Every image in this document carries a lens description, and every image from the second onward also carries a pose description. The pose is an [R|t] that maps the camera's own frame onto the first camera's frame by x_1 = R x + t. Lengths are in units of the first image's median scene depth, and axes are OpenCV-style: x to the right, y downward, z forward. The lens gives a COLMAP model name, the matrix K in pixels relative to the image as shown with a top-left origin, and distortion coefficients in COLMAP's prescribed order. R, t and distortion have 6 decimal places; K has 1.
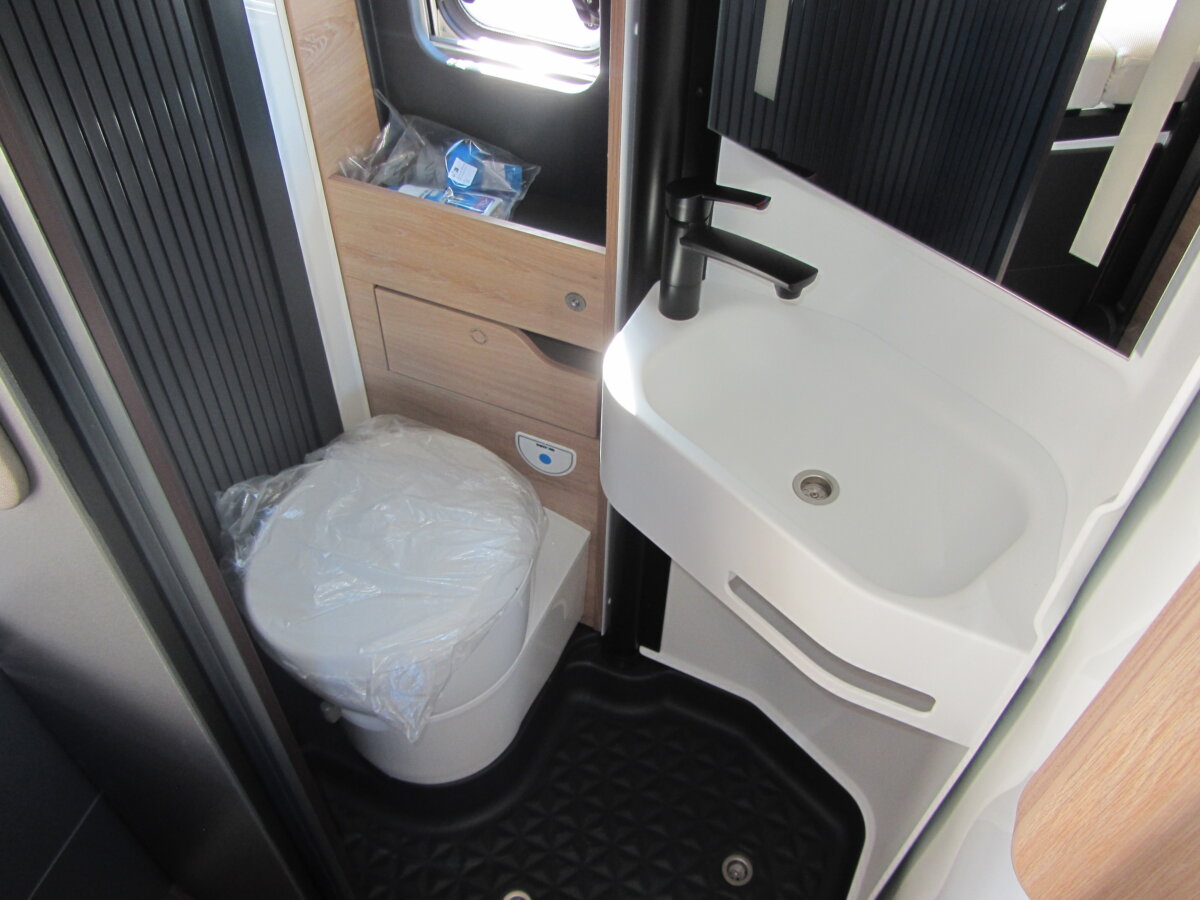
lens RADIAL K [[996.5, 0, 599.2], [0, 996.5, 444.9], [0, 0, 1]] dist [-0.028206, 0.001354]
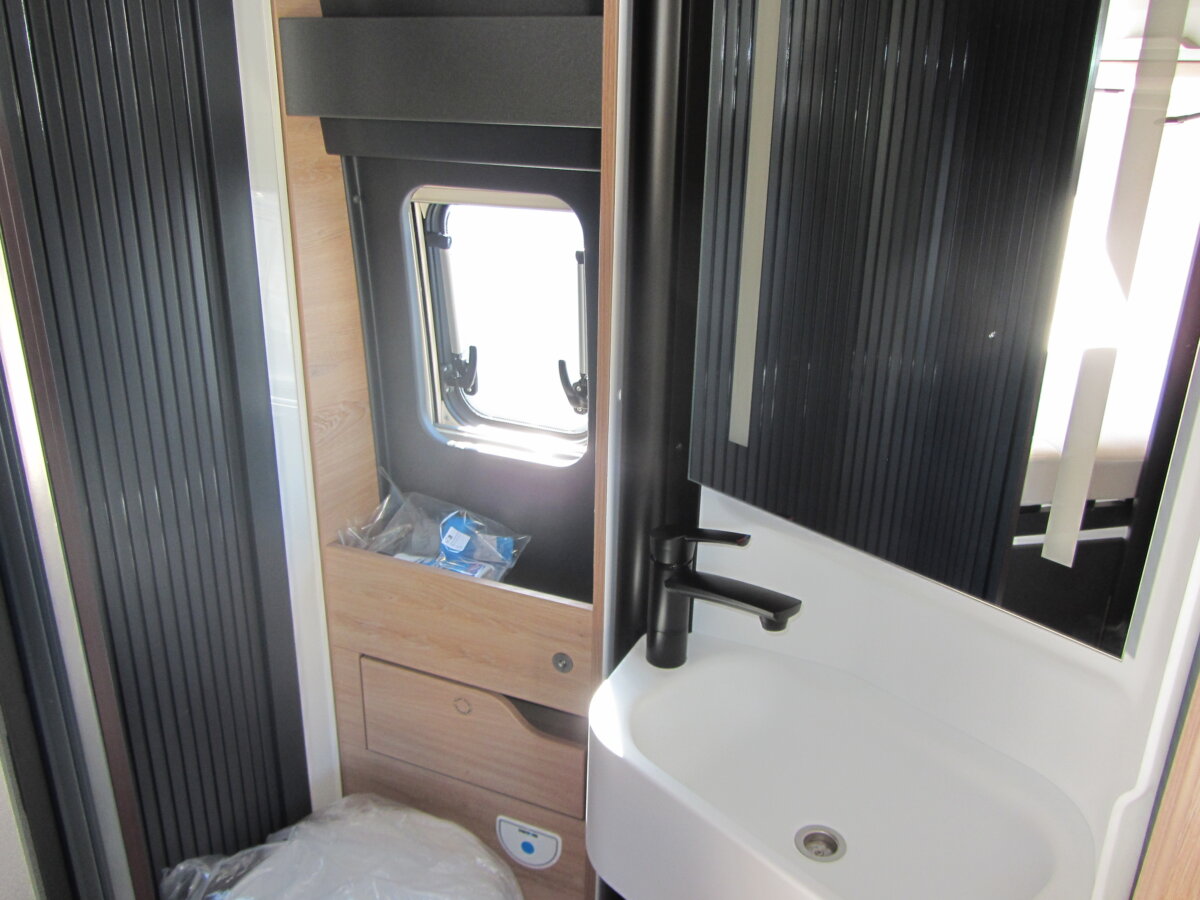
lens RADIAL K [[996.5, 0, 599.2], [0, 996.5, 444.9], [0, 0, 1]] dist [-0.028206, 0.001354]
pose [[0.999973, 0.003068, 0.006666, 0.005255], [0.000108, 0.902116, -0.431494, 0.085700], [-0.007338, 0.431484, 0.902091, 0.014987]]
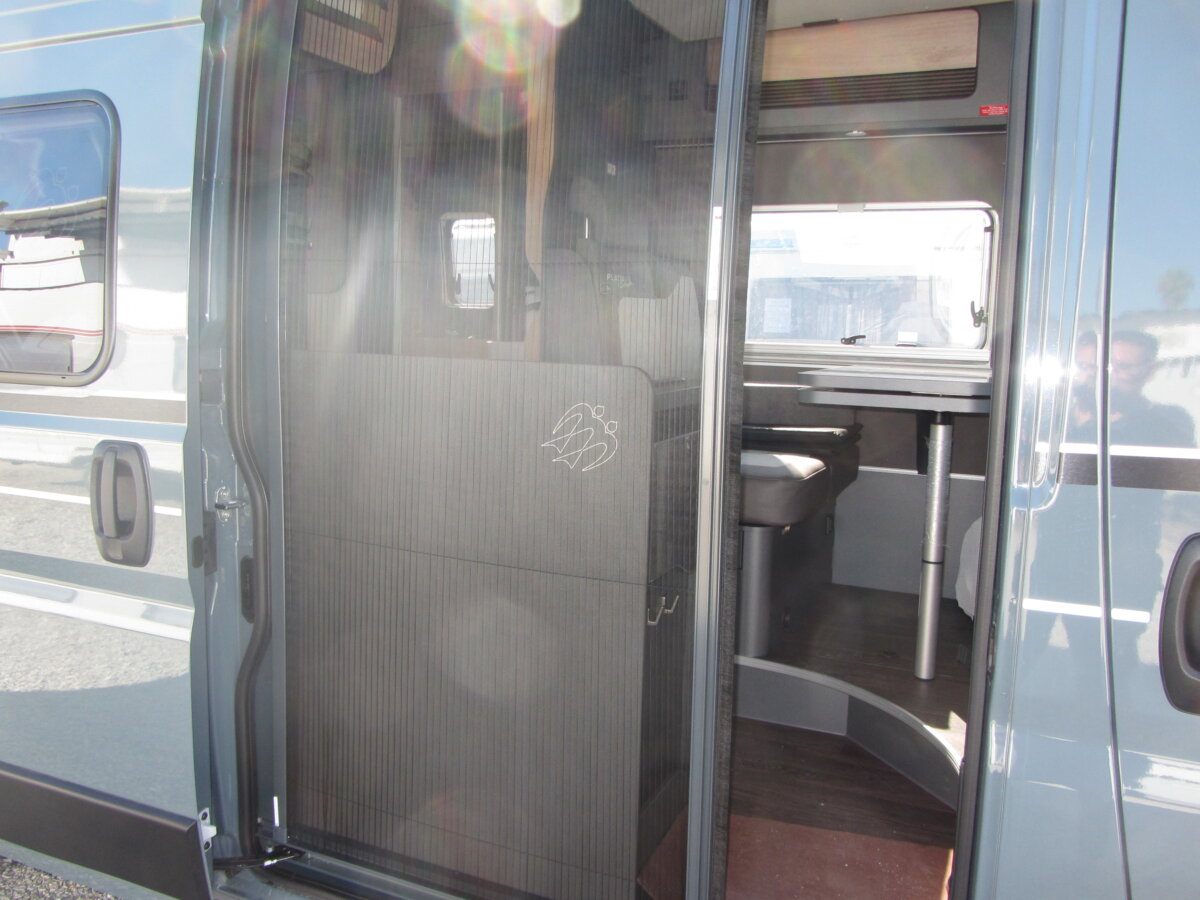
lens RADIAL K [[1006.3, 0, 604.1], [0, 1006.3, 448.6], [0, 0, 1]] dist [-0.009824, -0.070778]
pose [[0.999953, 0.008947, 0.003832, 0.308694], [-0.004581, 0.780006, -0.625755, 1.844102], [-0.008588, 0.625708, 0.780010, -1.107193]]
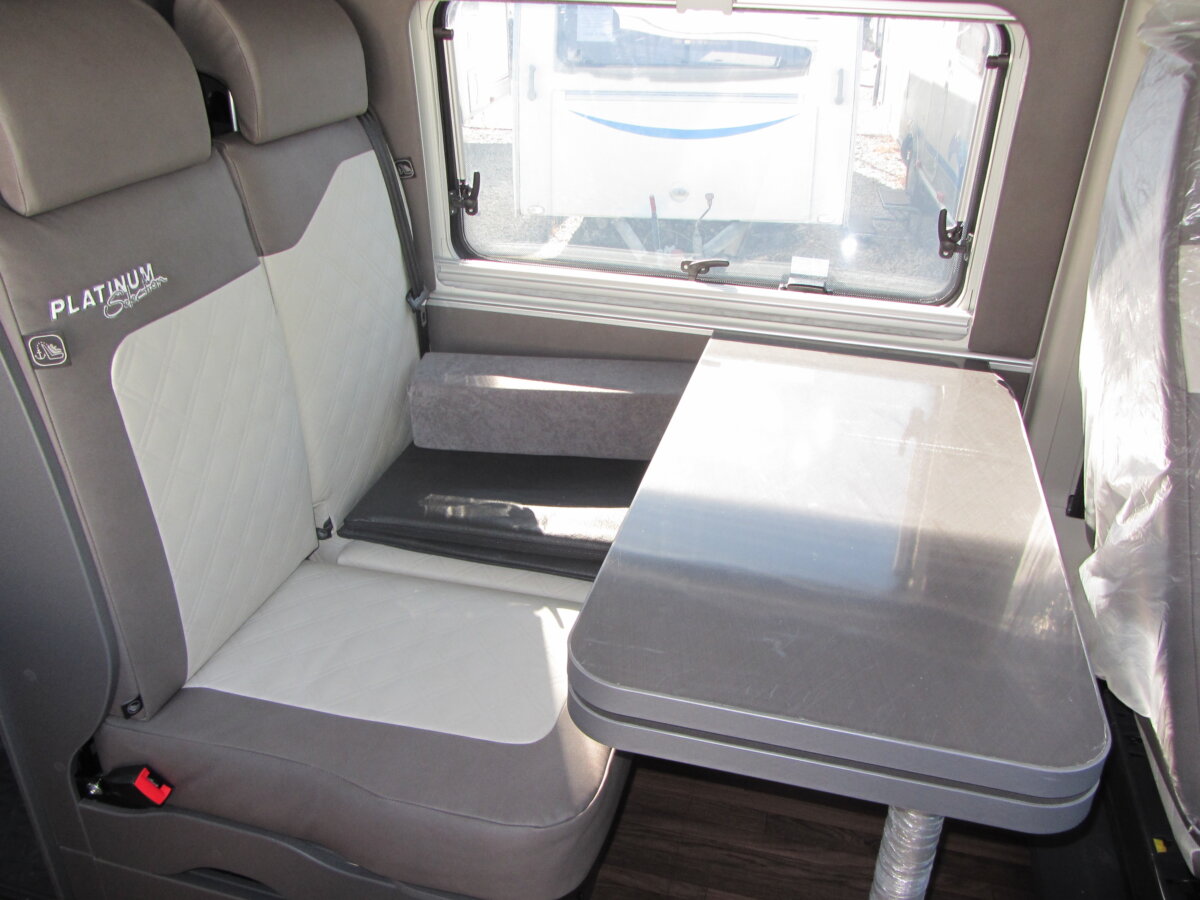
lens RADIAL K [[996.5, 0, 599.2], [0, 996.5, 444.9], [0, 0, 1]] dist [-0.028206, 0.001354]
pose [[0.987003, -0.068680, 0.145284, 0.621492], [0.112488, 0.940918, -0.319406, 0.595926], [-0.114763, 0.331597, 0.936415, -0.387294]]
